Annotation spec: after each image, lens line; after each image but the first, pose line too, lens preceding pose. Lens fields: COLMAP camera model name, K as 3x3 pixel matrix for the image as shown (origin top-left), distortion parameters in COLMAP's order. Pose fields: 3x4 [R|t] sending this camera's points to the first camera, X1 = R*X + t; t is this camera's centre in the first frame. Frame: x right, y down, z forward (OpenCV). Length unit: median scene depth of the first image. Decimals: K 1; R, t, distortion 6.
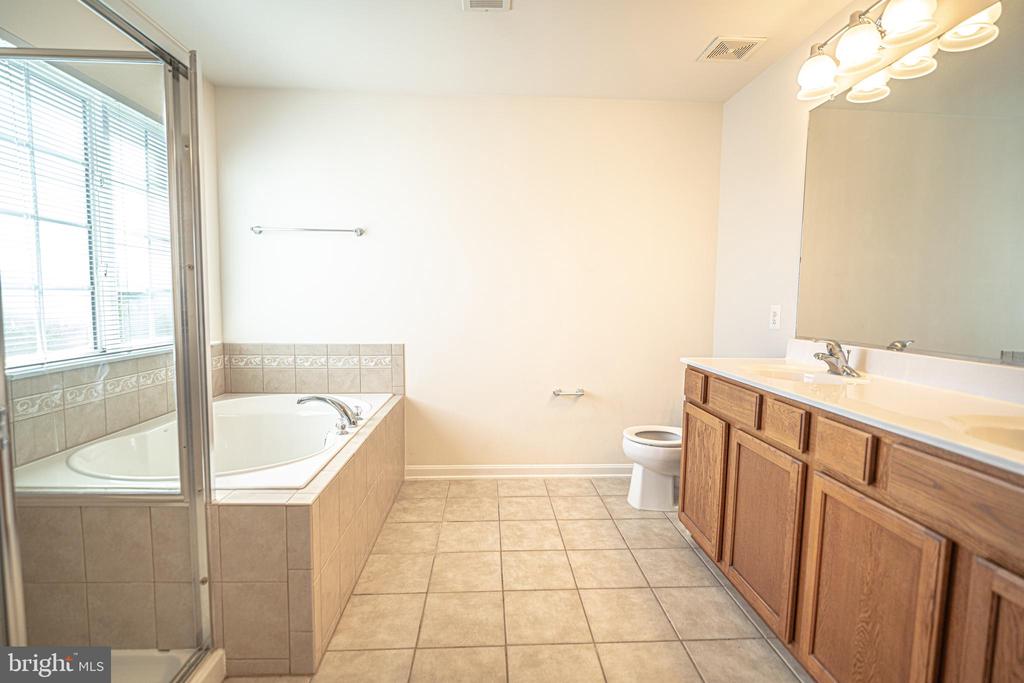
lens RADIAL K [[476.7, 0, 497.2], [0, 476.7, 321.2], [0, 0, 1]] dist [-0.009830, -0.000234]
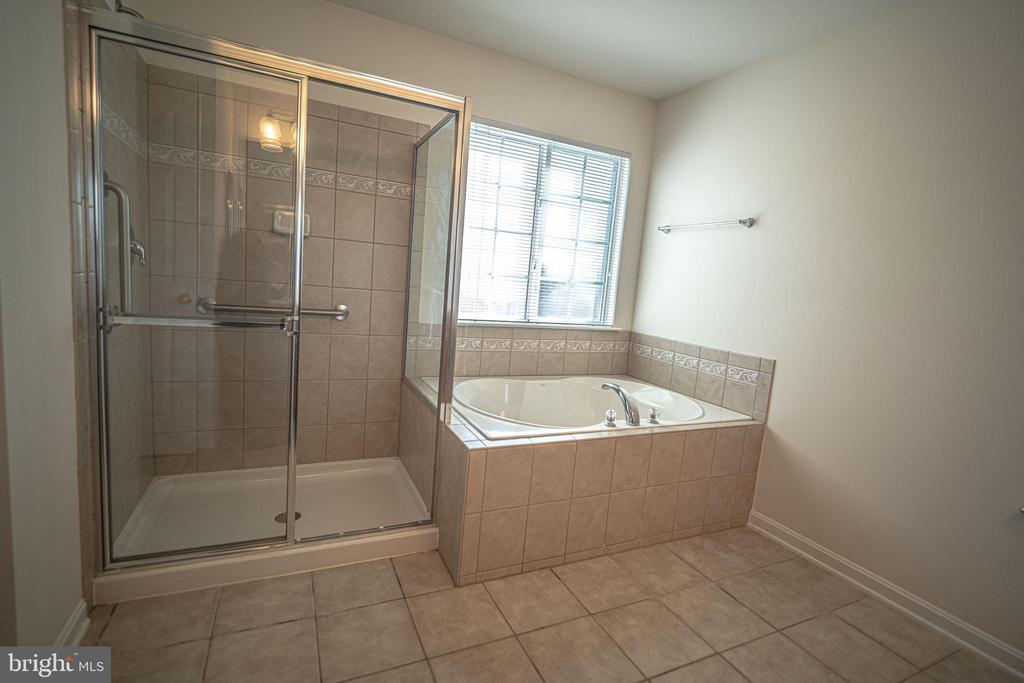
lens RADIAL K [[471.3, 0, 510.5], [0, 471.3, 328.1], [0, 0, 1]] dist [0.000618, -0.000180]
pose [[0.401248, 0.117282, -0.908430, 0.540977], [-0.120885, 0.989874, 0.074403, -0.017239], [0.907958, 0.079961, 0.411362, 0.445647]]
